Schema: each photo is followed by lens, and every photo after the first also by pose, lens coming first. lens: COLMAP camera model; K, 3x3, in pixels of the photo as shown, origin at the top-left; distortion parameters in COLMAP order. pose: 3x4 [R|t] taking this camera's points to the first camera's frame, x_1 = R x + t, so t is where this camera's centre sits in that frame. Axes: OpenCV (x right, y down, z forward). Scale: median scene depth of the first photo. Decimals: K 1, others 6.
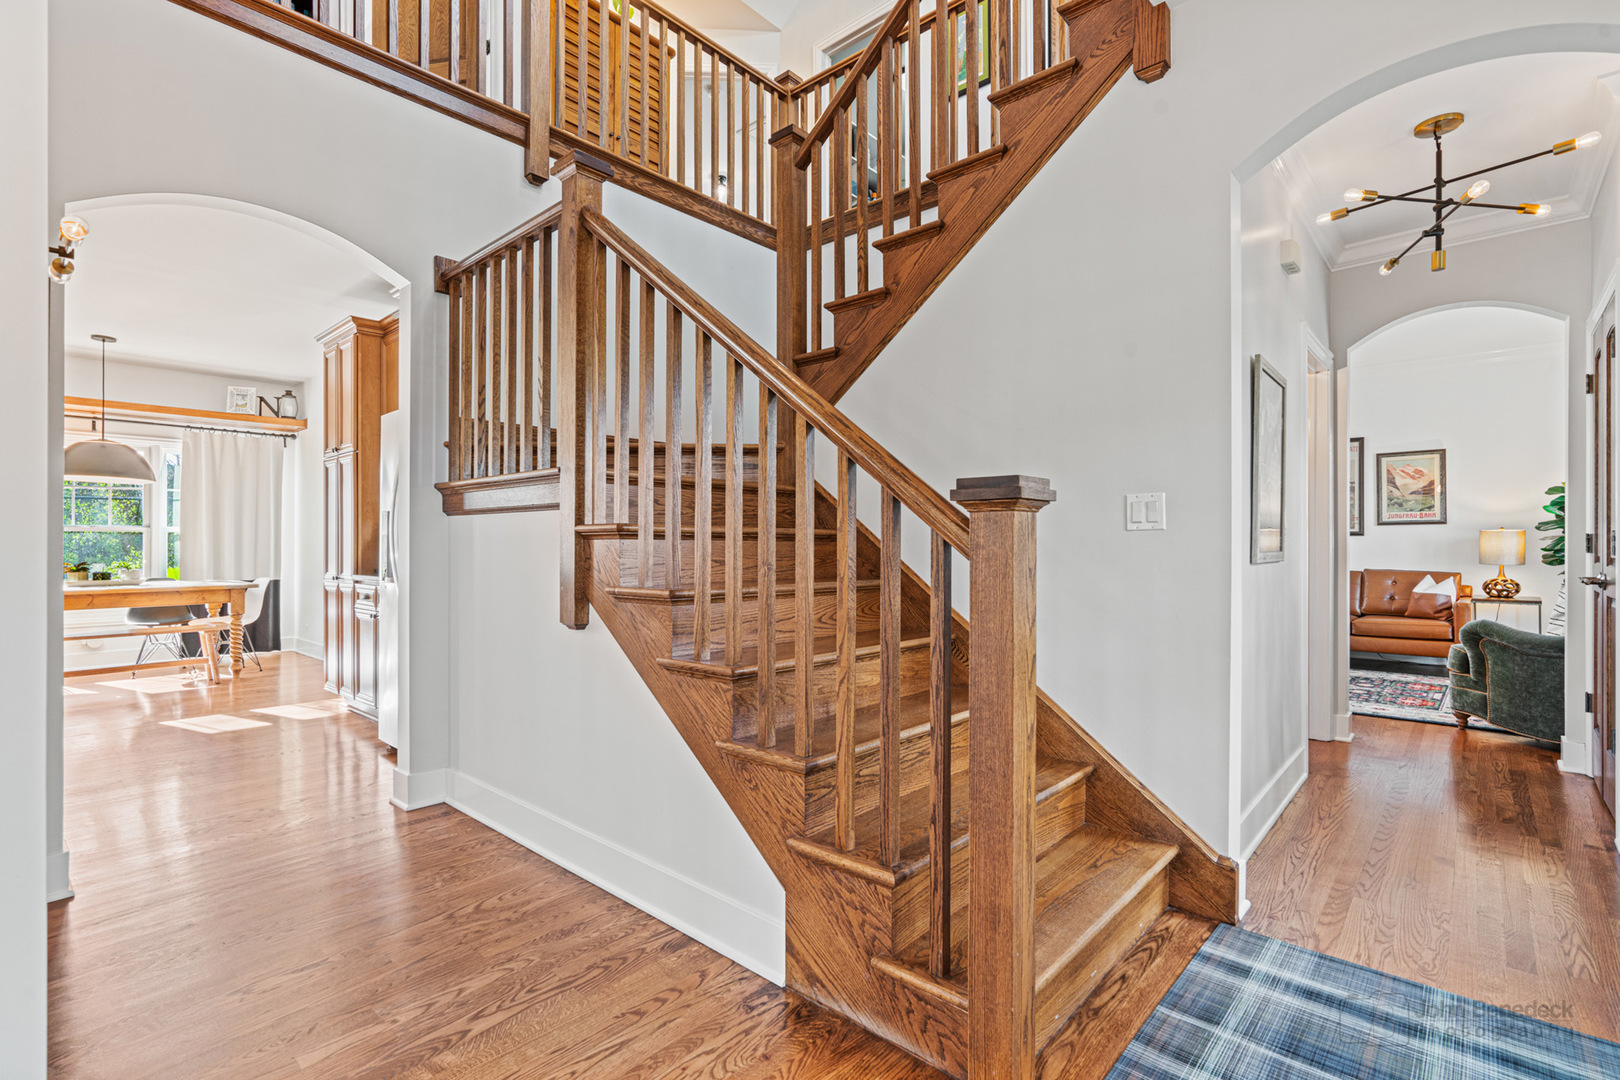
lens RADIAL K [[739.7, 0, 810.0], [0, 739.7, 540.0], [0, 0, 1]] dist [0.001606, 0.000077]
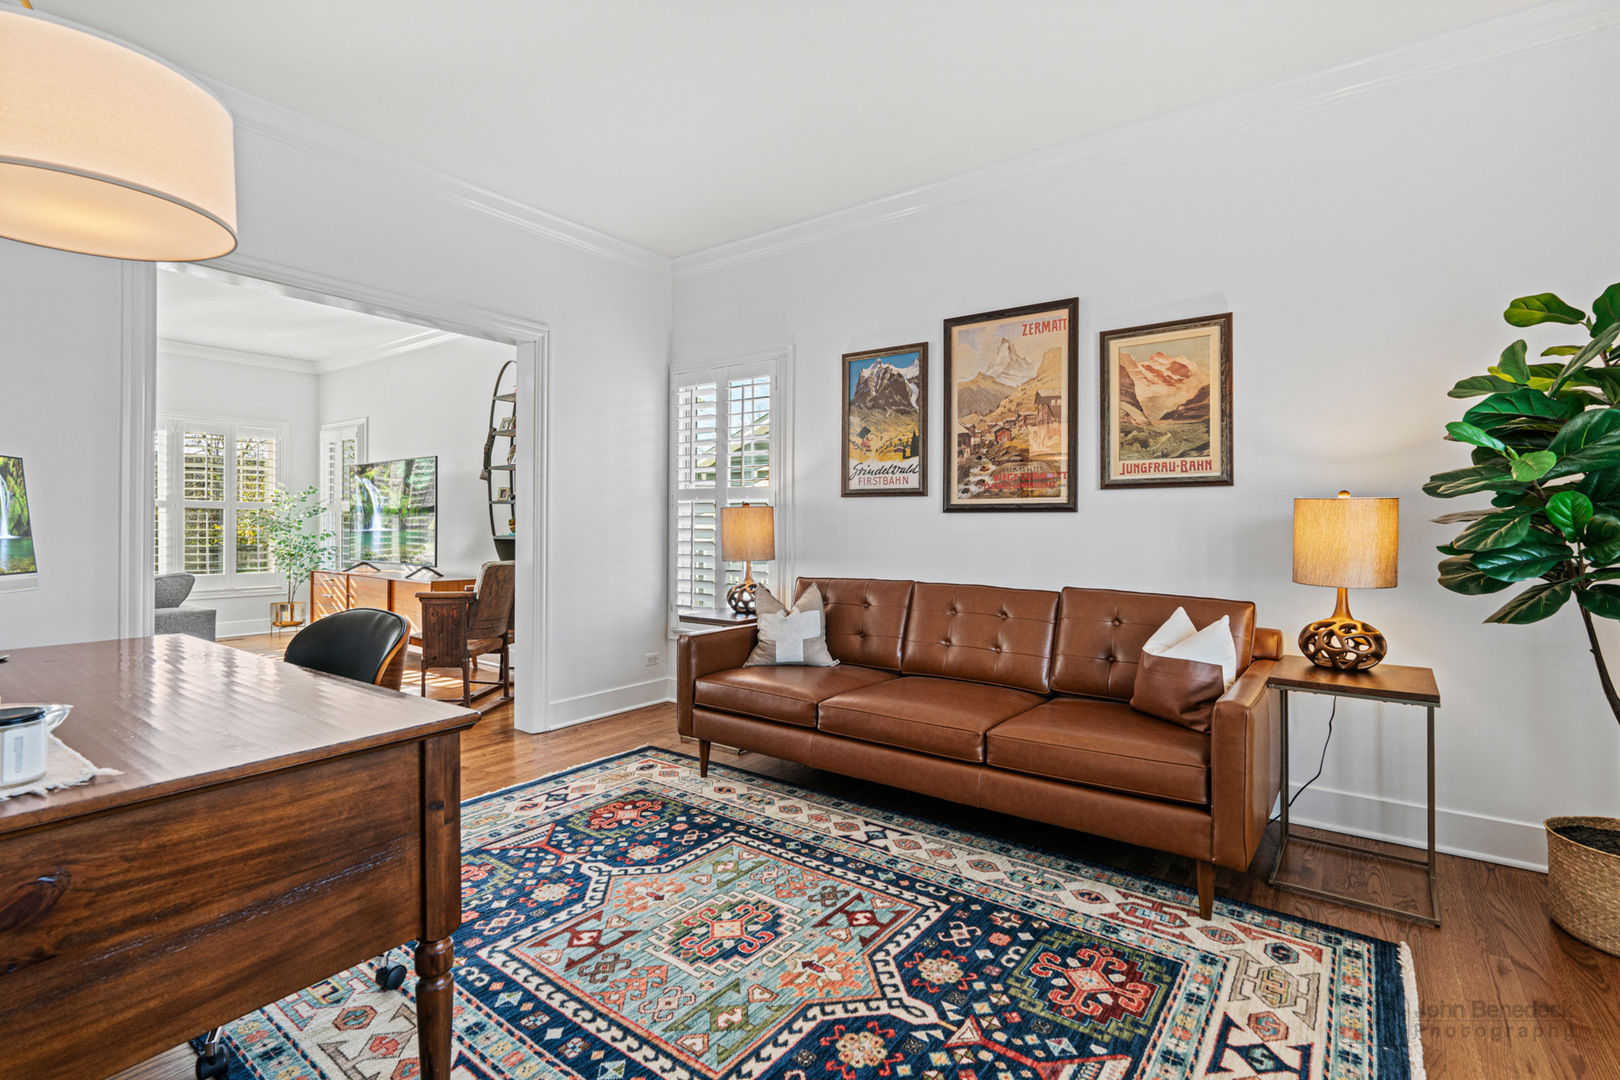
lens RADIAL K [[747.0, 0, 809.1], [0, 747.0, 519.4], [0, 0, 1]] dist [0.000827, 0.000027]
pose [[0.995207, 0.005264, 0.097652, 0.586377], [-0.005141, 0.999986, -0.001505, 0.000382], [-0.097658, 0.000996, 0.995220, 0.605354]]
